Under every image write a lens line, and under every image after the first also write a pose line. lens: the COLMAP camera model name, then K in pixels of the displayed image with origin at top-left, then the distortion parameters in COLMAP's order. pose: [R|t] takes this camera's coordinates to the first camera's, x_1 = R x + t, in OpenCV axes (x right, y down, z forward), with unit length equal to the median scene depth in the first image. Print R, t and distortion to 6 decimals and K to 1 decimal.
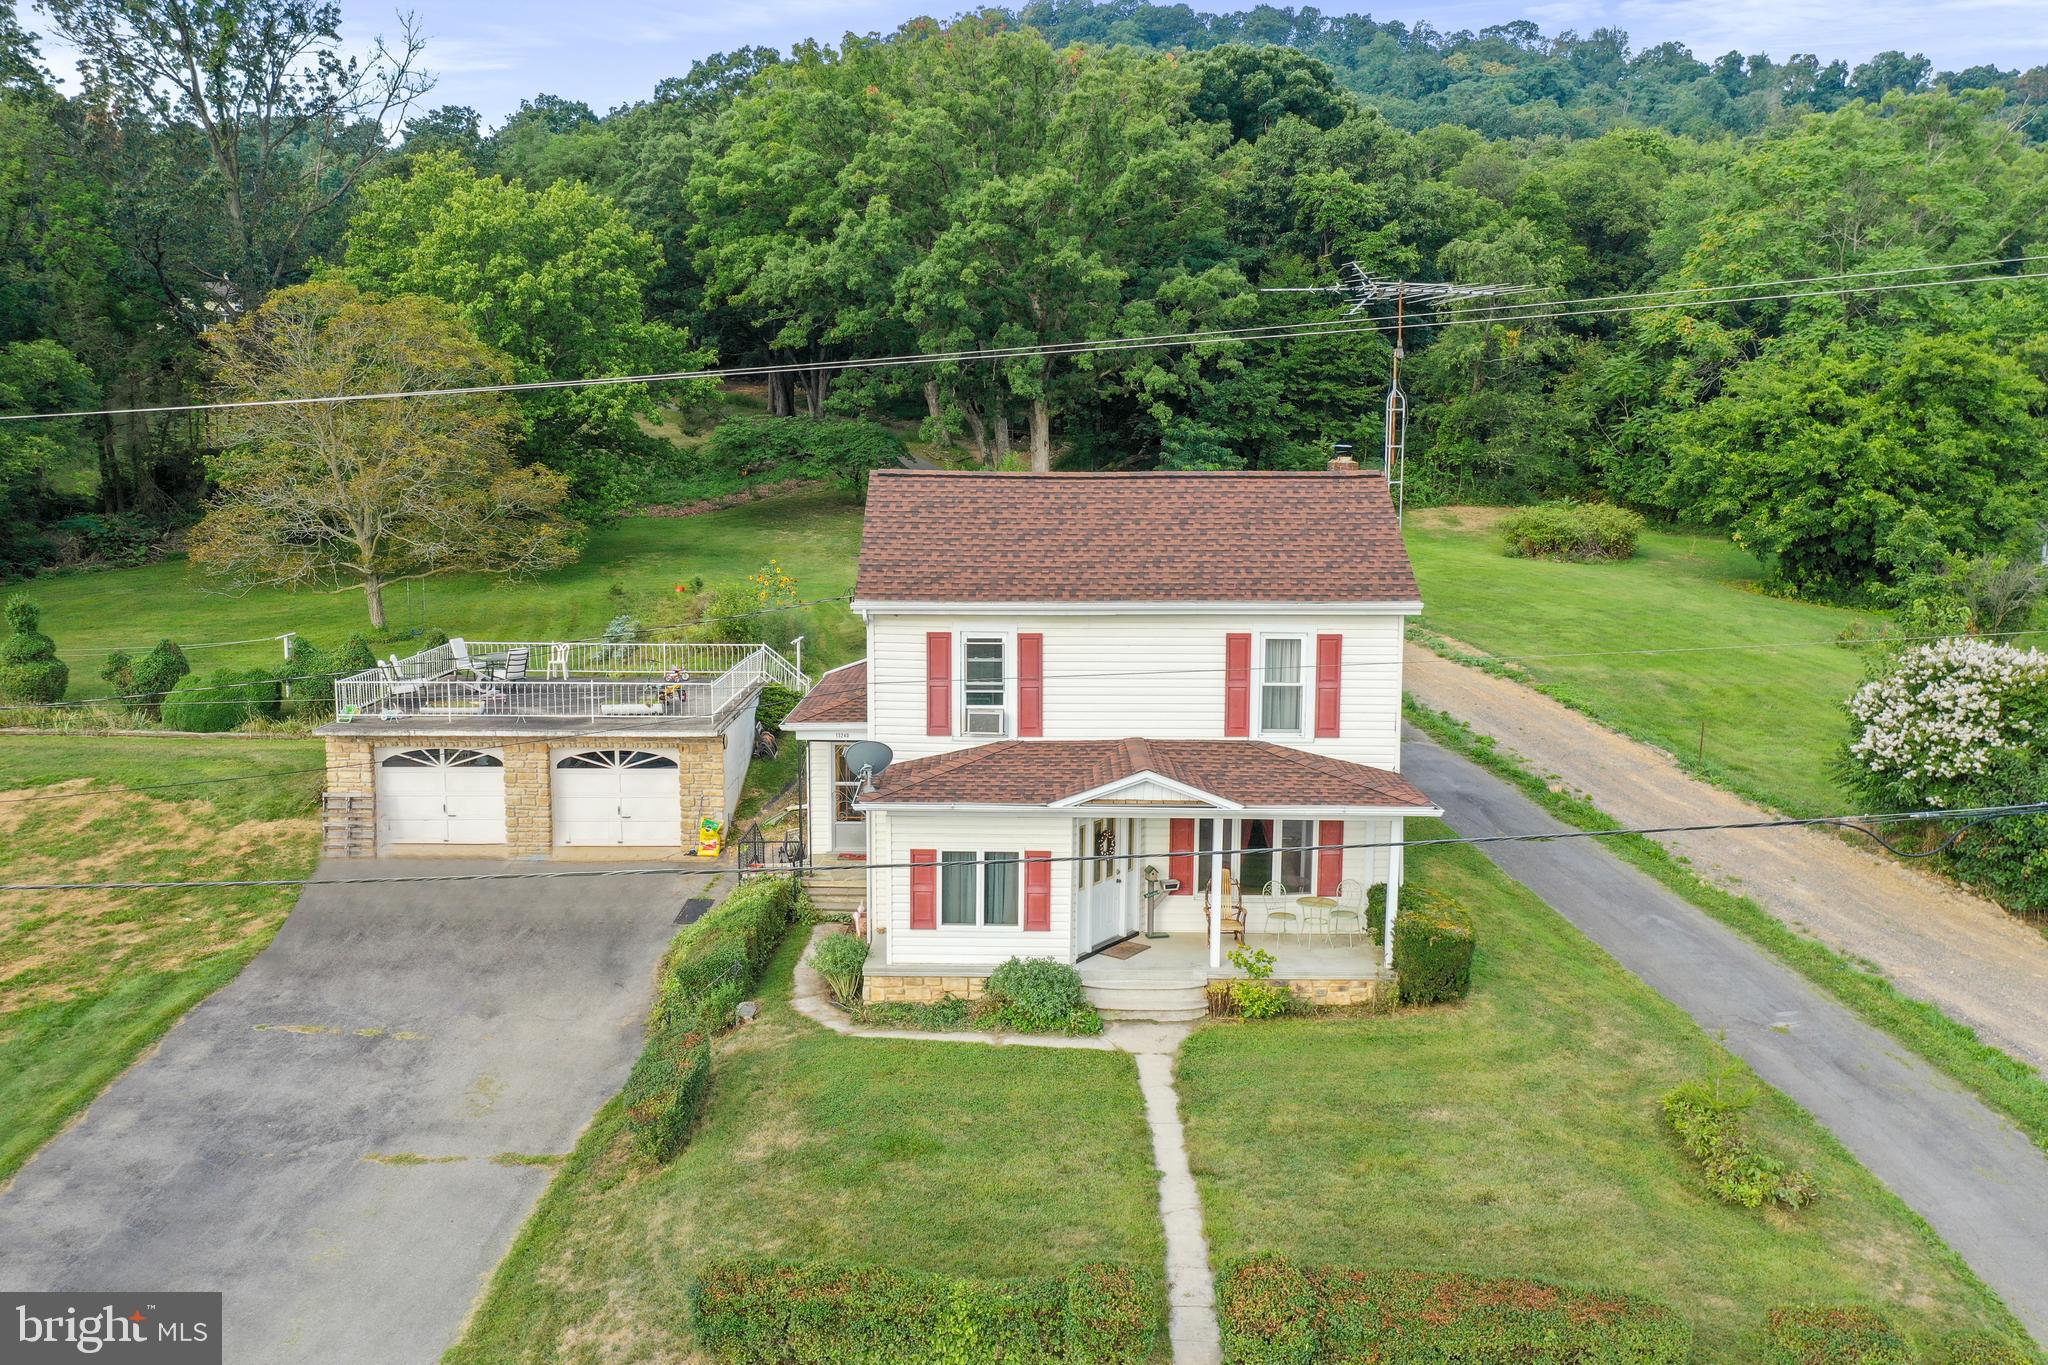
lens RADIAL K [[1624.6, 0, 1013.5], [0, 1624.6, 677.8], [0, 0, 1]] dist [-0.005065, -0.000677]
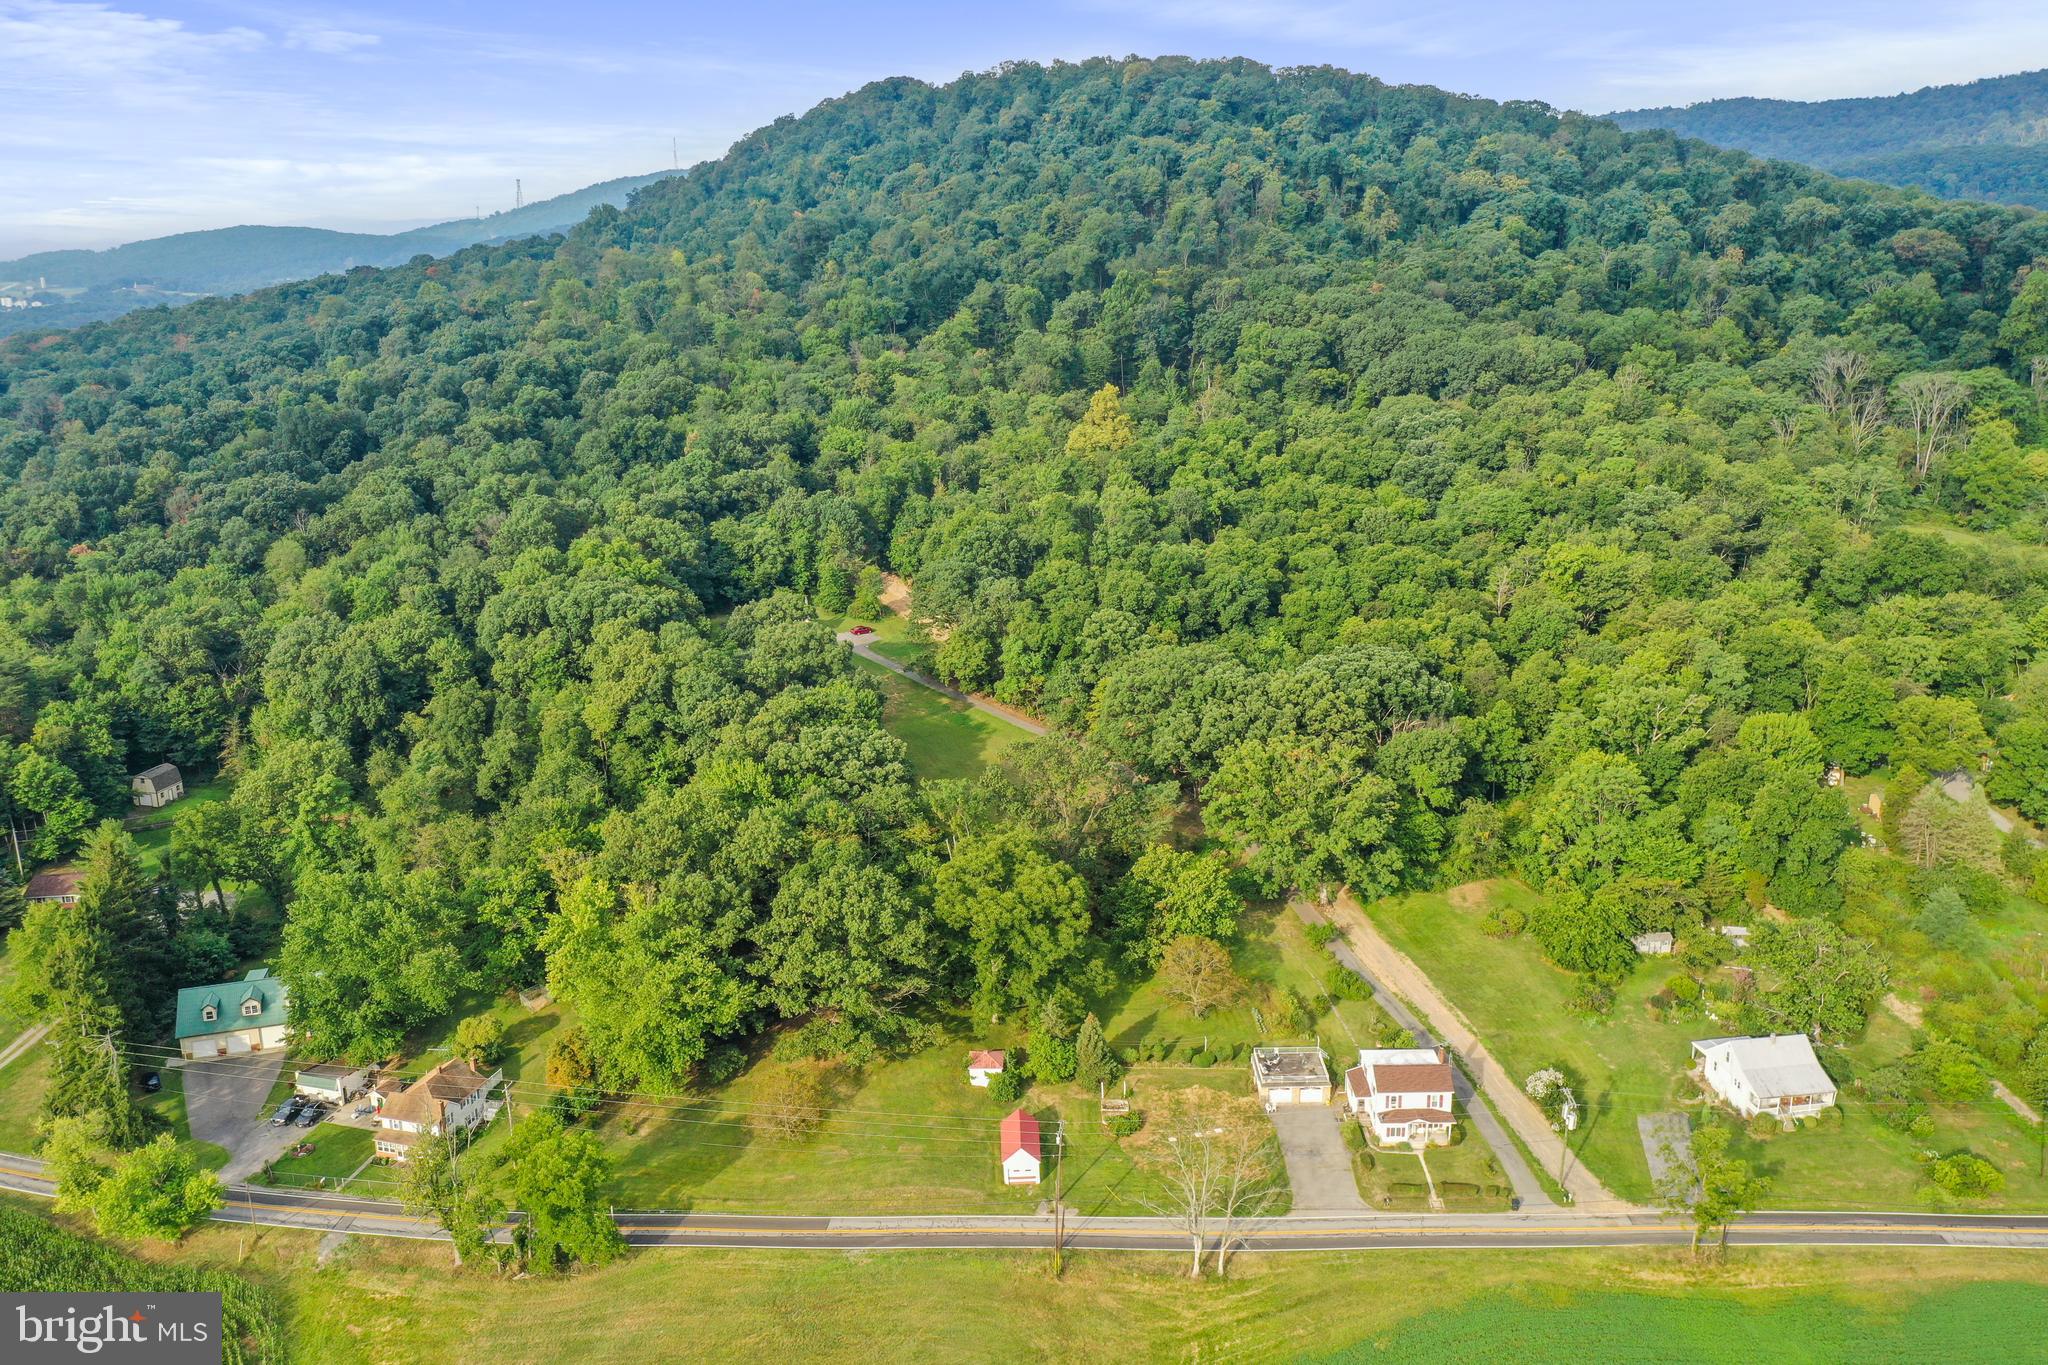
lens RADIAL K [[1666.8, 0, 1009.6], [0, 1666.8, 675.7], [0, 0, 1]] dist [-0.007117, 0.004472]
pose [[0.999648, -0.023302, -0.012717, -1.164353], [0.024714, 0.991798, 0.125404, -2.089161], [0.009691, -0.125674, 0.992024, -4.500246]]
